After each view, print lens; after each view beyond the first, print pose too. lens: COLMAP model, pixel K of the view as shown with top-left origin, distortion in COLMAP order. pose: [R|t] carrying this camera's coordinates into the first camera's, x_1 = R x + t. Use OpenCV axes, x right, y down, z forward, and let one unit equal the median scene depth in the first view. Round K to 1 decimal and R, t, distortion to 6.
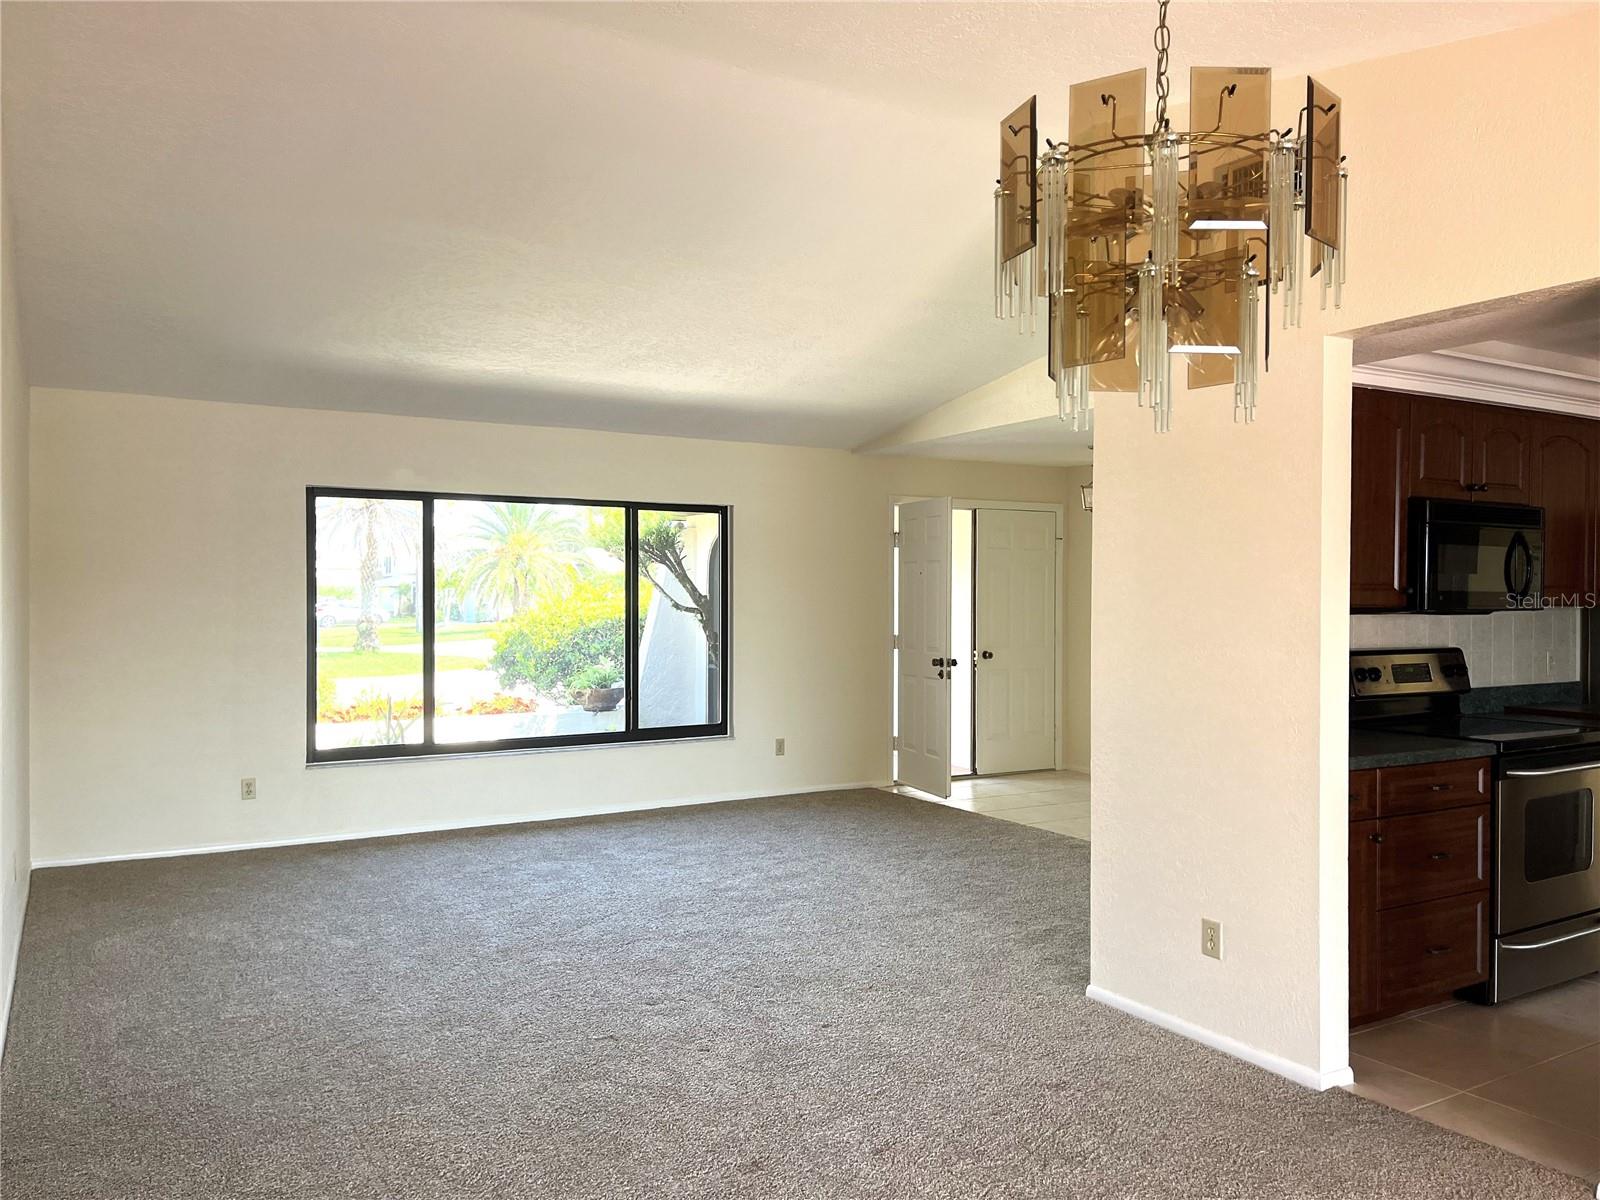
lens RADIAL K [[1192.5, 0, 795.2], [0, 1192.5, 604.8], [0, 0, 1]] dist [0.072023, -0.093945]
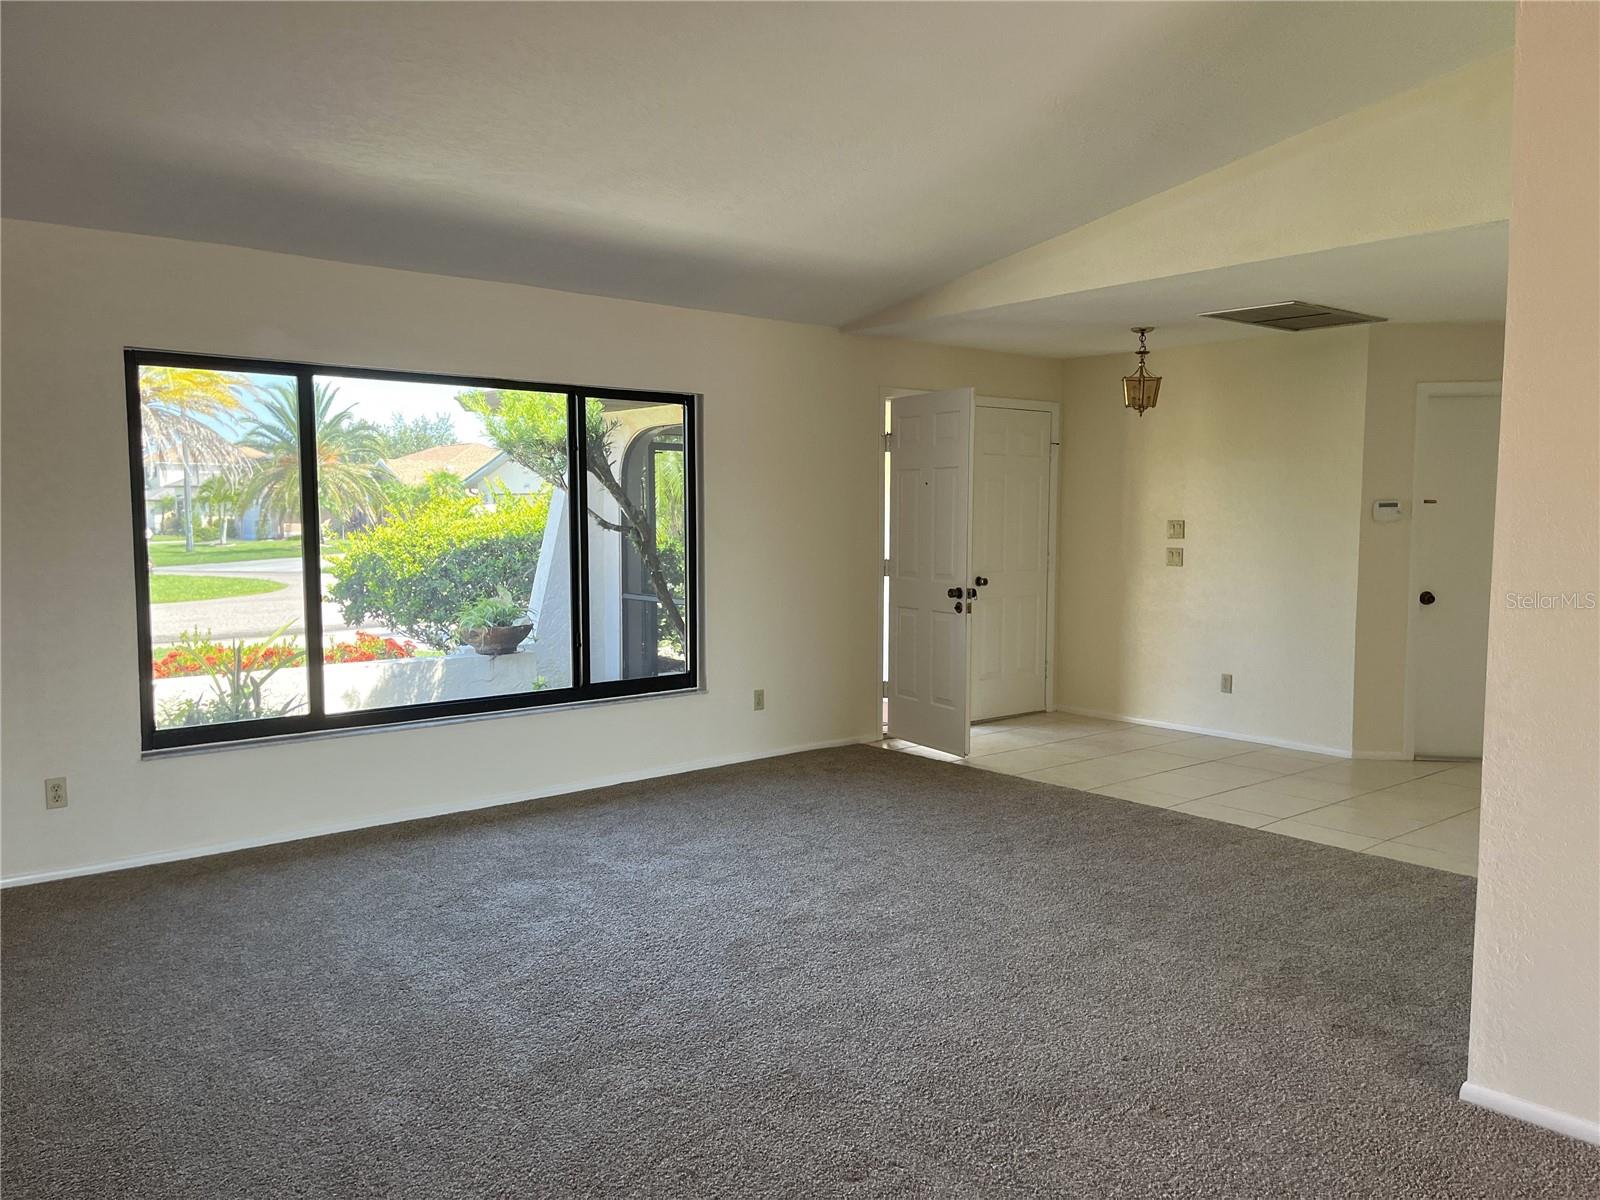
lens RADIAL K [[1192.5, 0, 795.2], [0, 1192.5, 604.8], [0, 0, 1]] dist [0.072023, -0.093945]
pose [[0.985625, -0.012916, 0.168452, -0.126465], [0.001053, 0.997524, 0.070325, -0.001198], [-0.168944, -0.069137, 0.983198, 0.215086]]
